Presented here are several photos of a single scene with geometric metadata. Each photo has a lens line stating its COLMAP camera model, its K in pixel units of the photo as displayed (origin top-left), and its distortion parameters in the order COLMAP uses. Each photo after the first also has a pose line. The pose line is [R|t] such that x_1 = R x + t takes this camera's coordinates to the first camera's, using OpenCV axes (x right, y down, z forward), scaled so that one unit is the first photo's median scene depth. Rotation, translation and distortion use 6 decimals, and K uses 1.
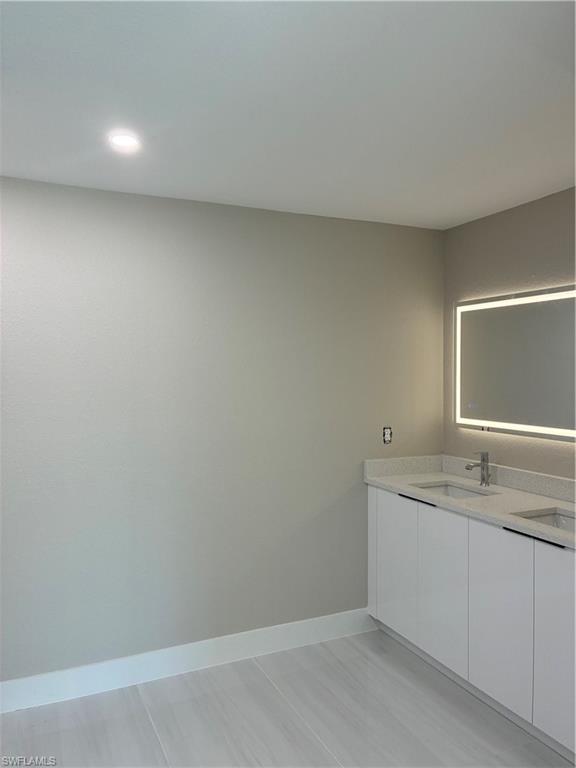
lens RADIAL K [[585.7, 0, 288.0], [0, 585.7, 384.0], [0, 0, 1]] dist [0.023498, -0.011541]
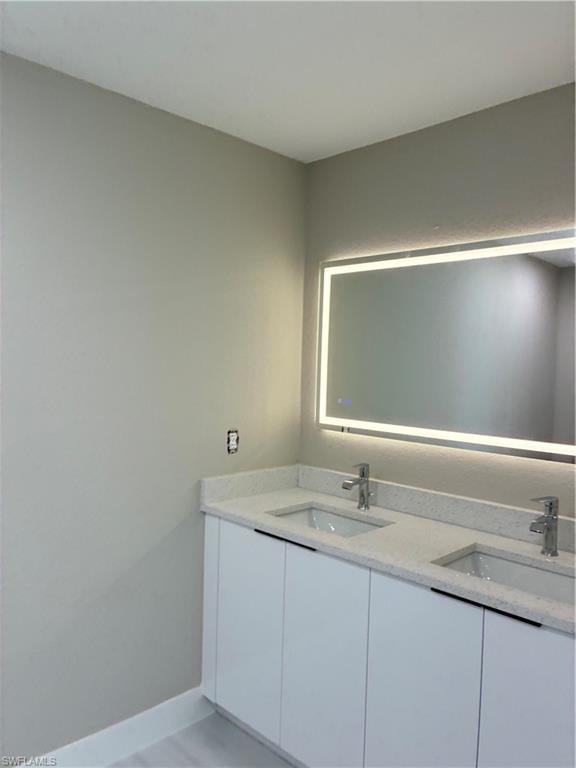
lens RADIAL K [[577.4, 0, 288.2], [0, 577.4, 409.0], [0, 0, 1]] dist [0.023173, -0.006545]
pose [[0.940682, 0.005319, 0.339248, -0.004102], [-0.024984, 0.998249, 0.053625, 0.009564], [-0.338369, -0.058920, 0.939167, 0.336860]]
